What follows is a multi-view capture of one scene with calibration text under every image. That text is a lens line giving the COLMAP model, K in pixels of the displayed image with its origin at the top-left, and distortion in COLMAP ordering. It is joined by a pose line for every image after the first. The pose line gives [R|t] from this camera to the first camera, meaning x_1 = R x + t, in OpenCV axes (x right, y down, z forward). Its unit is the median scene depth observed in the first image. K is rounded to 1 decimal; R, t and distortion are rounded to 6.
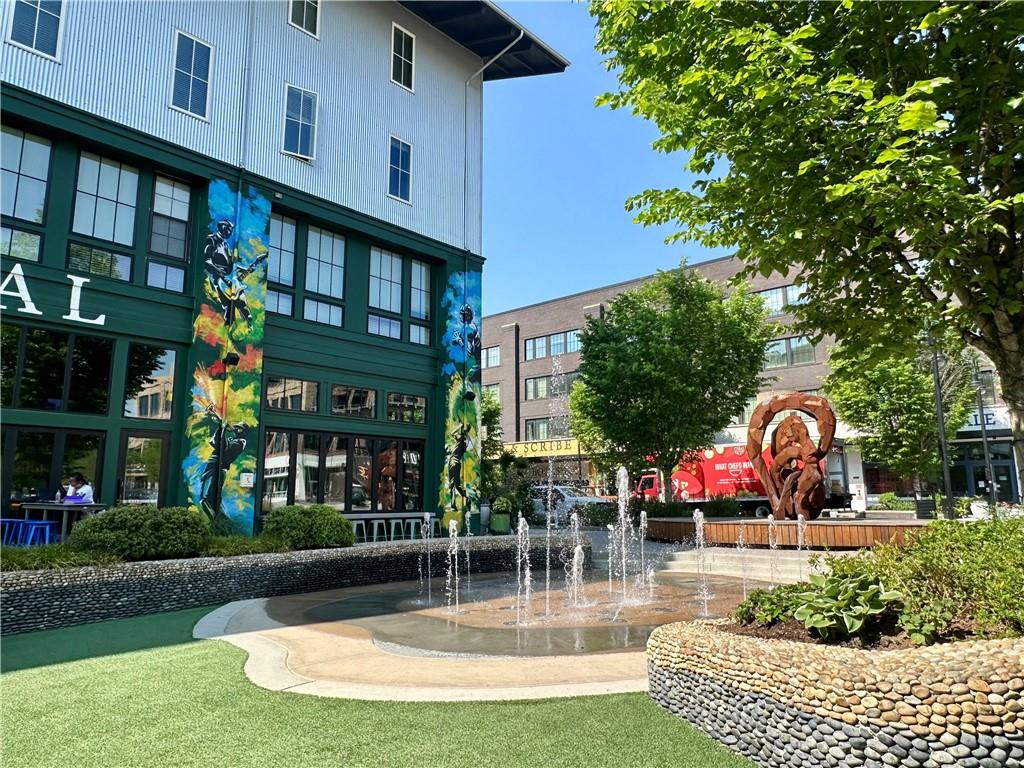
lens RADIAL K [[682.0, 0, 512.0], [0, 682.0, 384.0], [0, 0, 1]] dist [-0.004241, -0.000576]
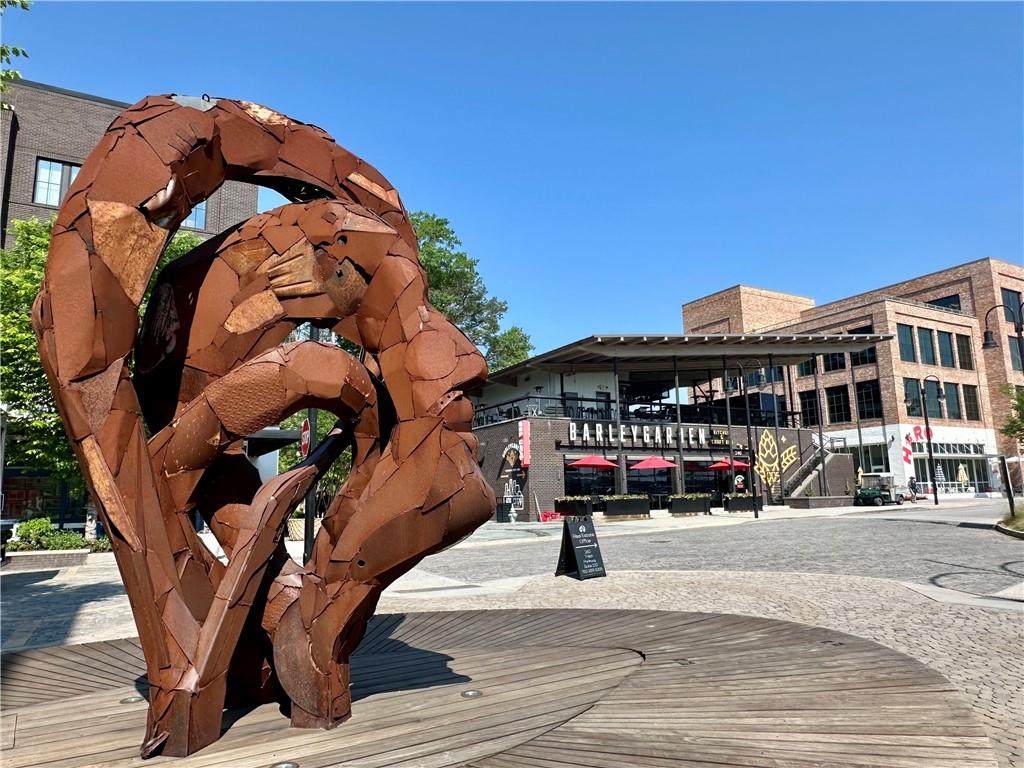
lens RADIAL K [[682.0, 0, 512.0], [0, 682.0, 384.0], [0, 0, 1]] dist [-0.004241, -0.000576]
pose [[0.305037, 0.147927, 0.940782, 0.293316], [-0.131152, 0.984975, -0.112351, 0.143896], [-0.943266, -0.089114, 0.319855, 1.066660]]
